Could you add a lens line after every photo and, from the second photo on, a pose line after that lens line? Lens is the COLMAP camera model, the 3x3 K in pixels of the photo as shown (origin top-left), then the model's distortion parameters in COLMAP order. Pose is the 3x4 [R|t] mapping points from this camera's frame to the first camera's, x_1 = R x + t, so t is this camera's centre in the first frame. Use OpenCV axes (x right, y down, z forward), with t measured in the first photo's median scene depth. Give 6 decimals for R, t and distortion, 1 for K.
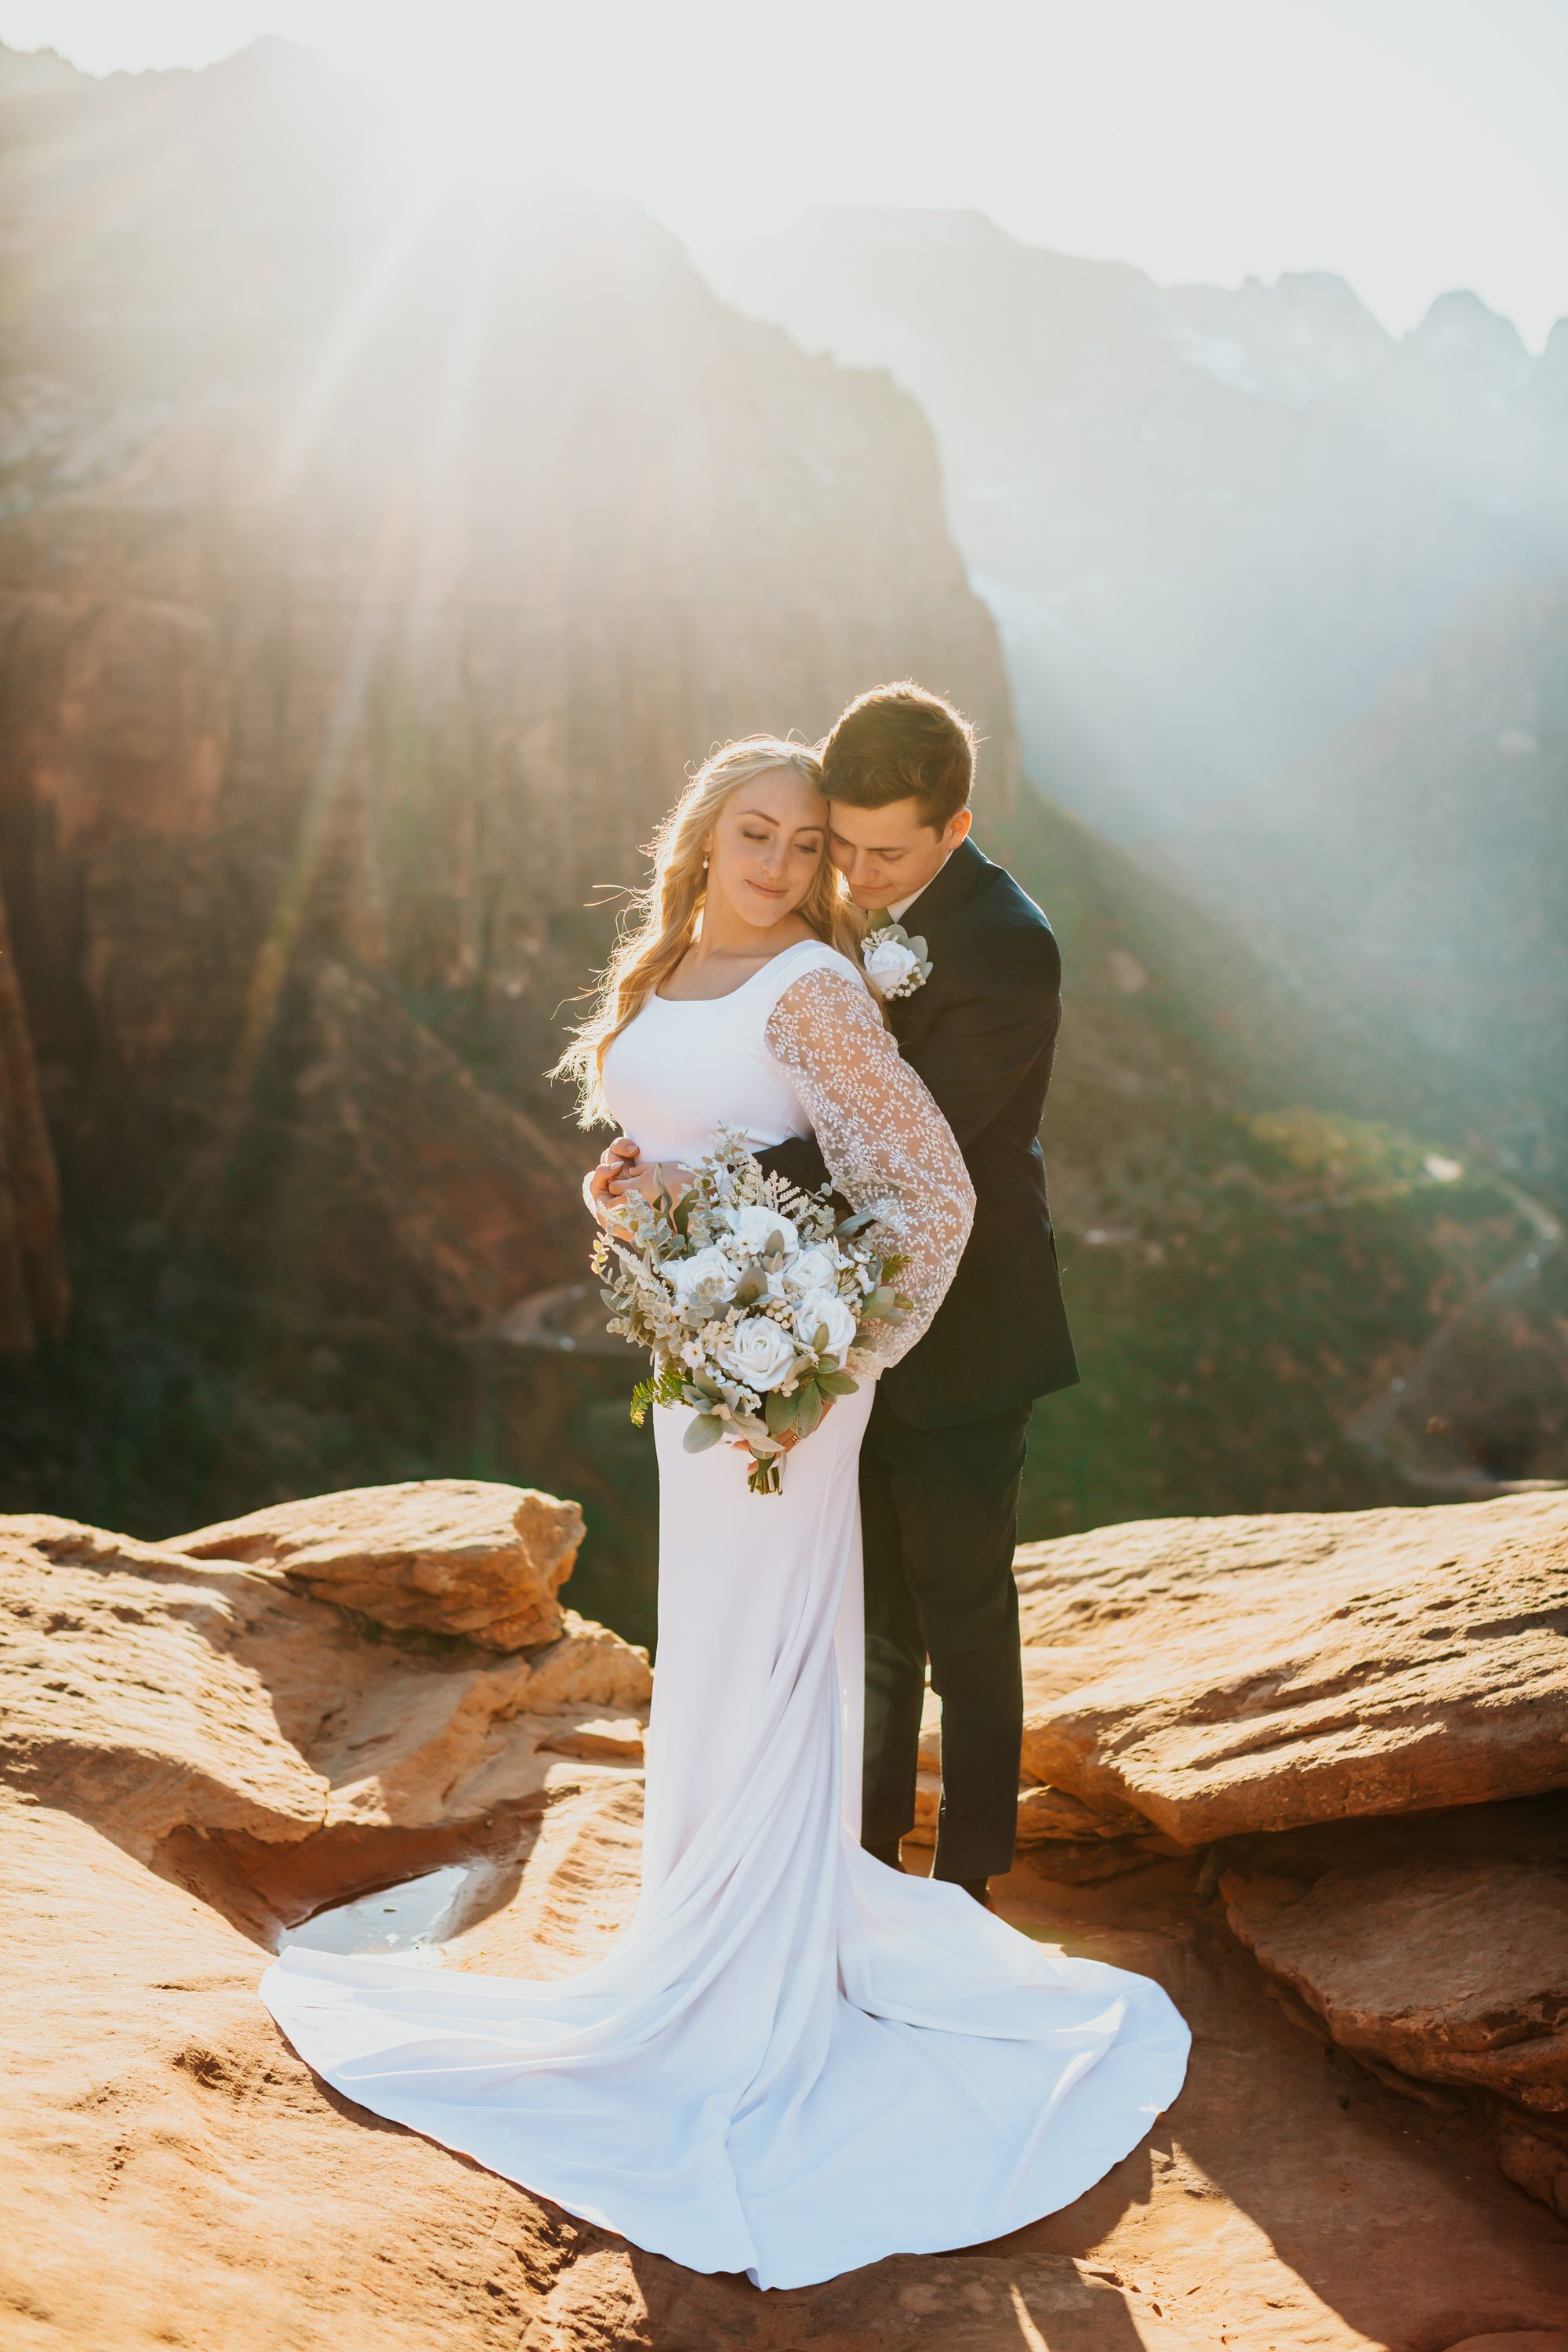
lens RADIAL K [[3453.6, 0, 784.0], [0, 3453.6, 1176.0], [0, 0, 1]] dist [-0.181380, 0.449549]
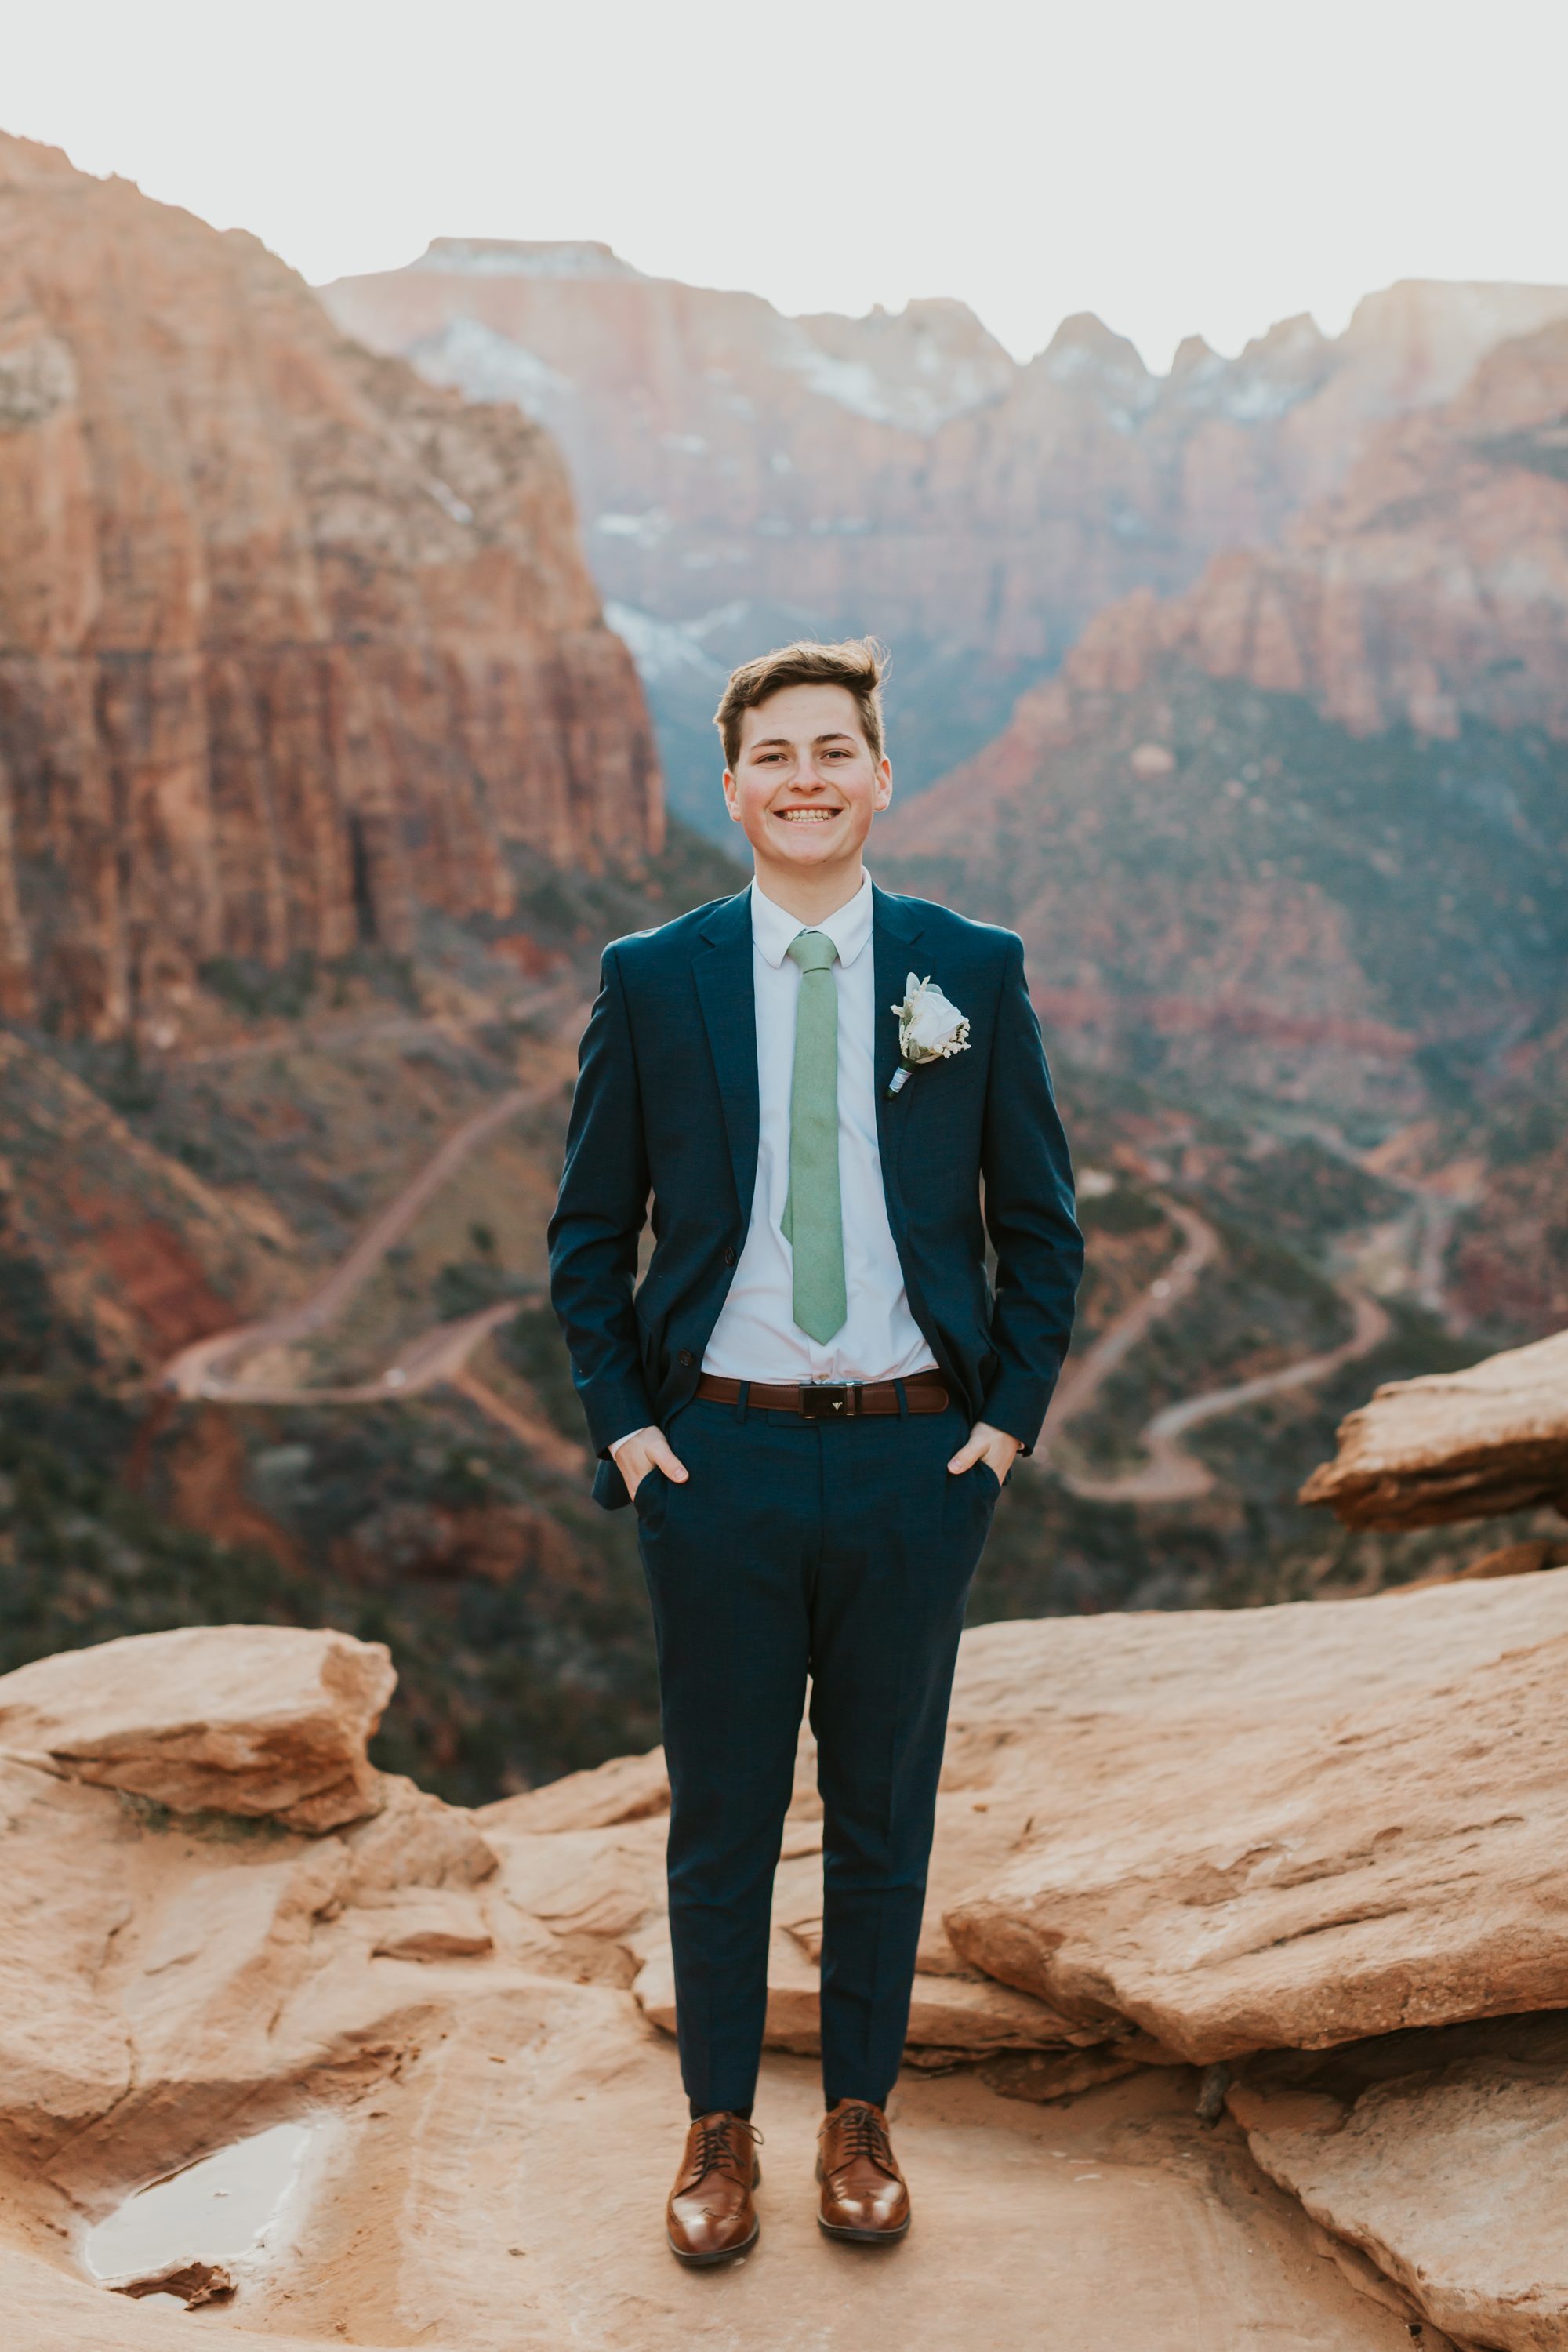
lens RADIAL K [[3407.9, 0, 784.0], [0, 3407.9, 1176.0], [0, 0, 1]] dist [0.014266, 0.050593]
pose [[0.994134, -0.038083, 0.101226, -0.052705], [0.039024, 0.999211, -0.007327, -0.016260], [-0.100867, 0.011235, 0.994836, 0.165645]]
